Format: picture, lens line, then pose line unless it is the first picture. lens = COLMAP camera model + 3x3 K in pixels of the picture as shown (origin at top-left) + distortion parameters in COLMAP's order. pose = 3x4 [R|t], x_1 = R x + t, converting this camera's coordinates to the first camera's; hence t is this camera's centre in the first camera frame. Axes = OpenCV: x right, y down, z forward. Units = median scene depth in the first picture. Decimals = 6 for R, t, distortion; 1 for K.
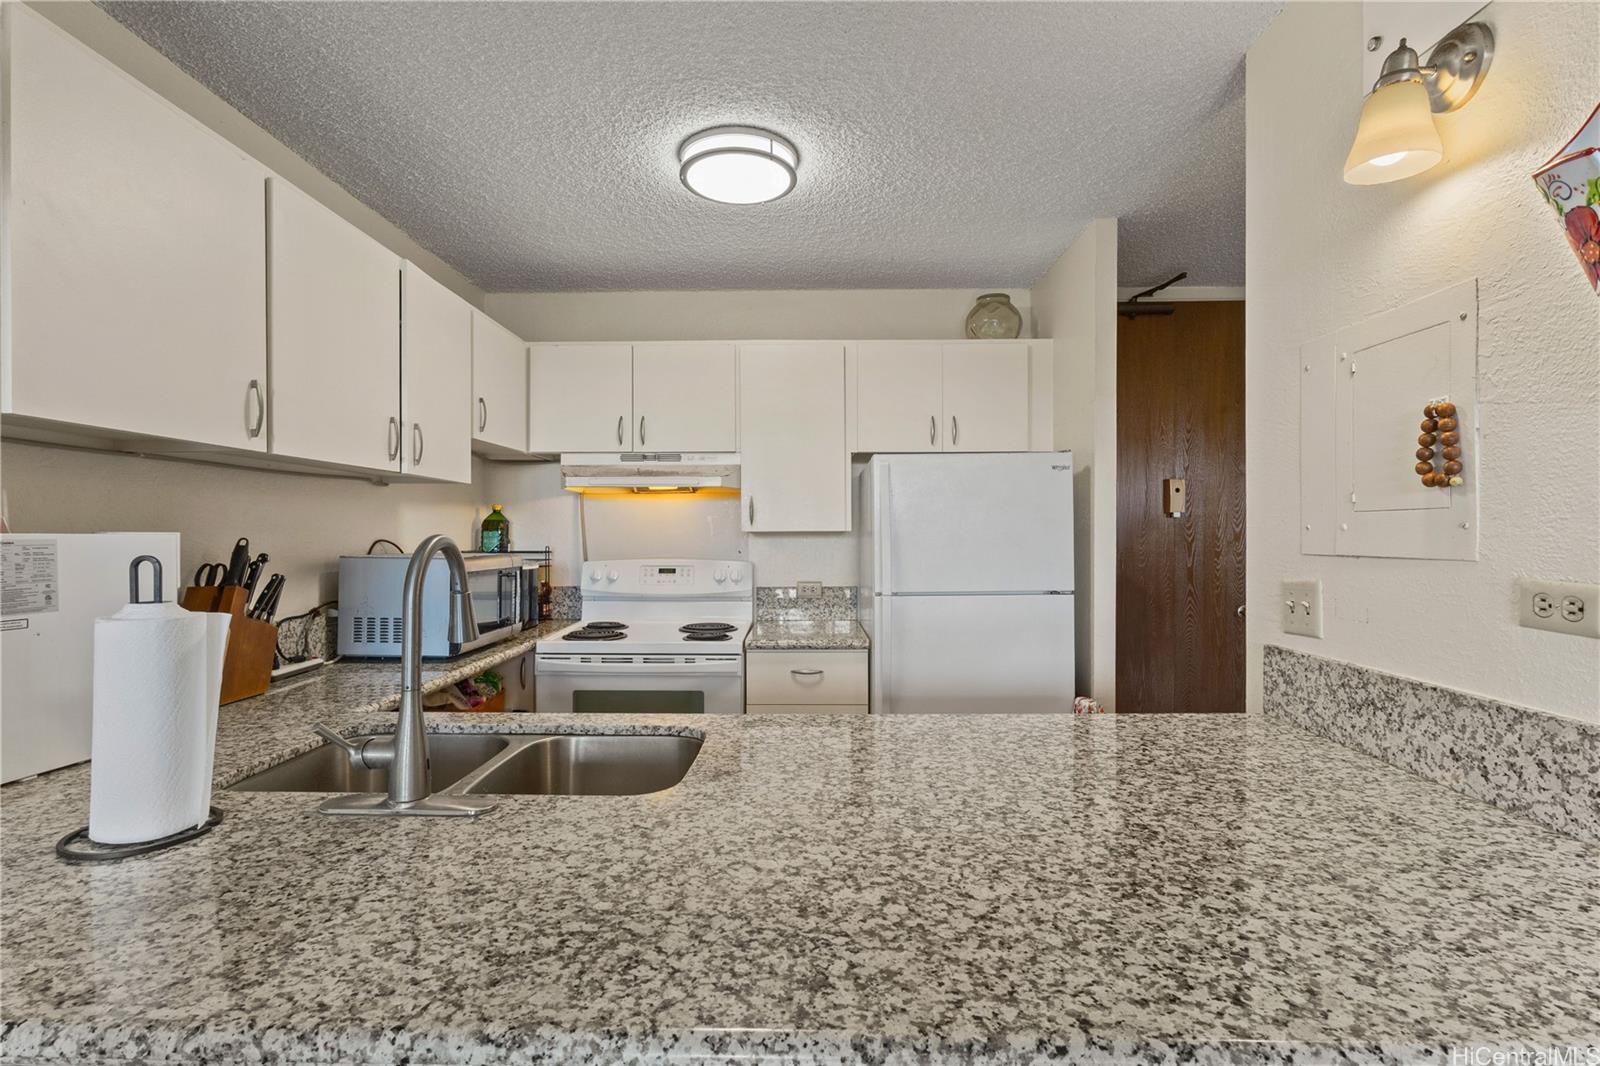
lens RADIAL K [[739.8, 0, 800.0], [0, 739.8, 533.0], [0, 0, 1]] dist [0.000001, 0.000048]
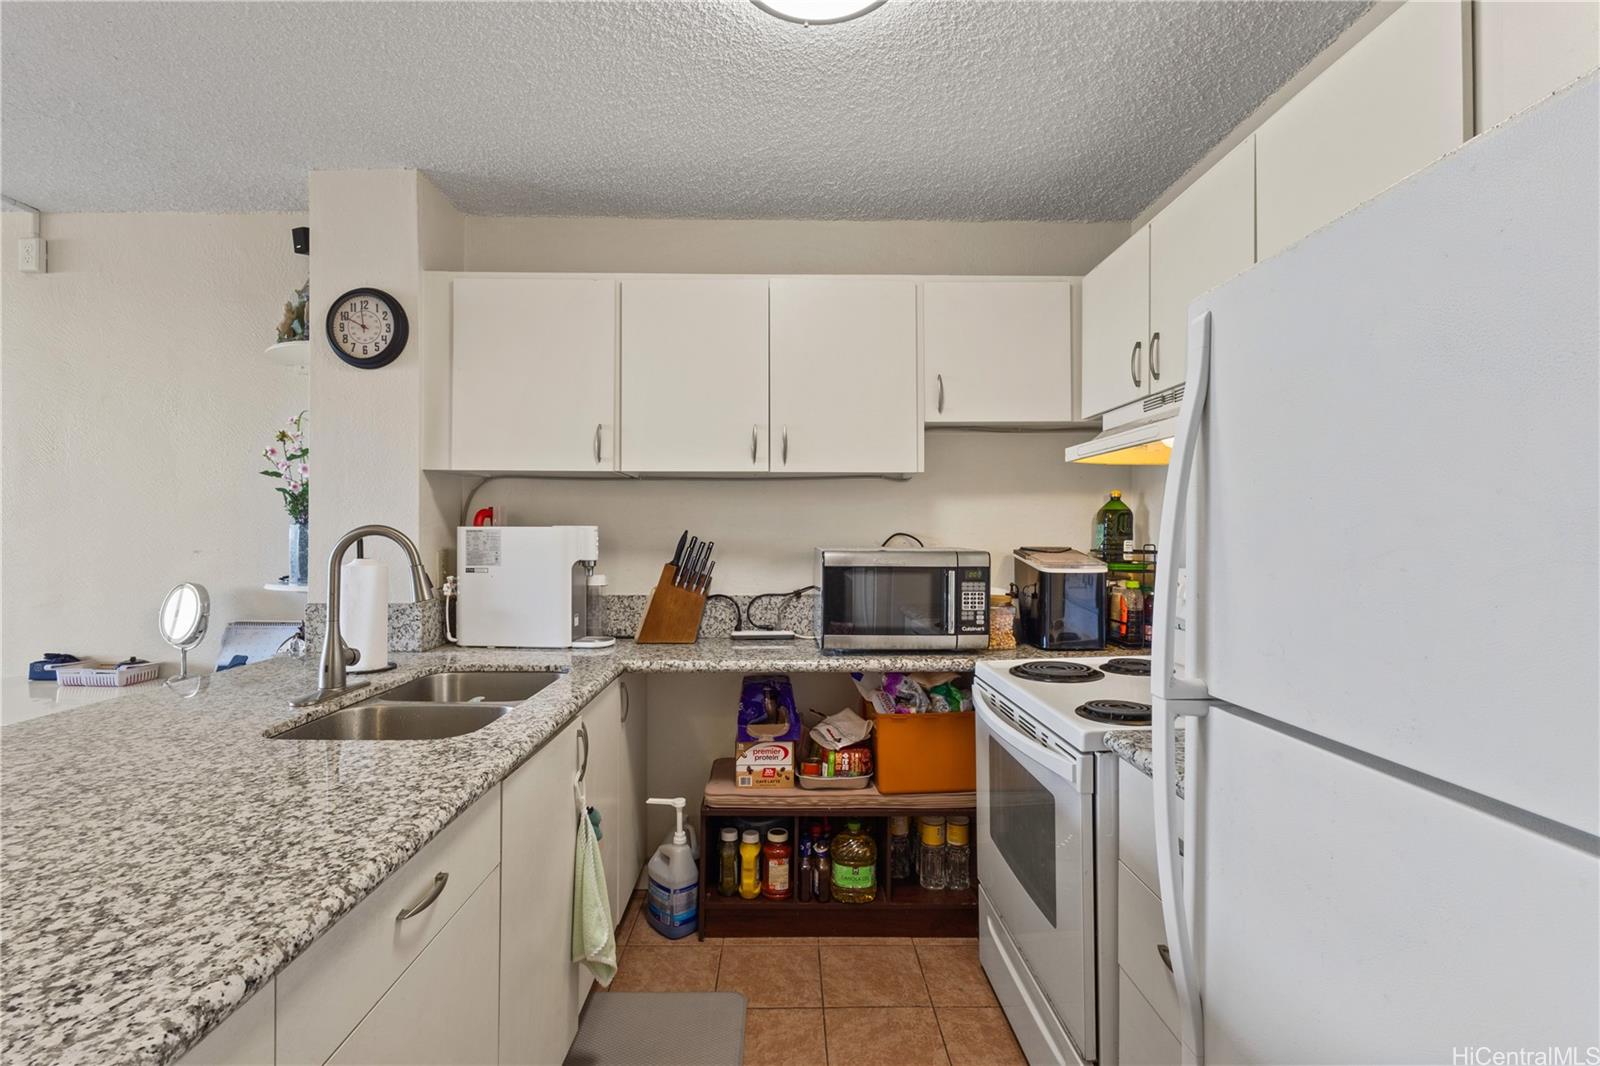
lens RADIAL K [[739.8, 0, 800.0], [0, 739.8, 533.0], [0, 0, 1]] dist [0.000001, 0.000048]
pose [[0.040786, -0.005456, -0.999153, 0.353802], [0.001003, 0.999985, -0.005419, 0.011109], [0.999167, -0.000781, 0.040791, 0.624671]]
